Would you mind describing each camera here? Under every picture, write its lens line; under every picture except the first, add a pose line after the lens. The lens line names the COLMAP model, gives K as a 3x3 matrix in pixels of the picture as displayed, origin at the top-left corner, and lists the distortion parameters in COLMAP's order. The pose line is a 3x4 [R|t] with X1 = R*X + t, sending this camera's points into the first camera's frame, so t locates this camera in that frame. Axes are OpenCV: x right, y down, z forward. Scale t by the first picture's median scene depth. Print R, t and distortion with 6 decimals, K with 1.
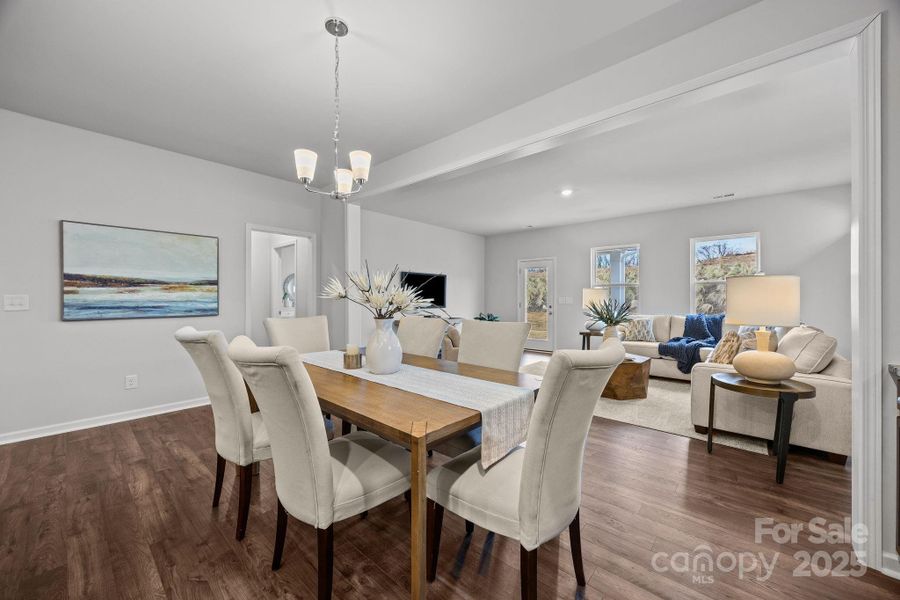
lens RADIAL K [[342.5, 0, 448.9], [0, 342.5, 297.1], [0, 0, 1]] dist [0.000760, -0.000747]
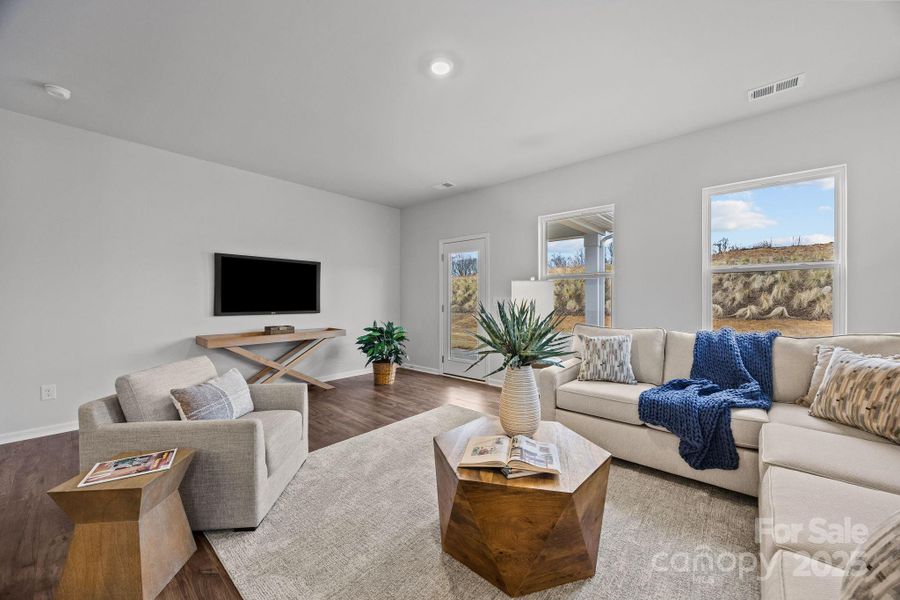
lens RADIAL K [[342.5, 0, 445.4], [0, 342.5, 300.1], [0, 0, 1]] dist [0.000760, -0.000747]
pose [[0.999987, 0.000596, -0.005065, 0.352608], [-0.000544, 0.999947, 0.010297, 0.001082], [0.005071, -0.010294, 0.999934, 0.535993]]
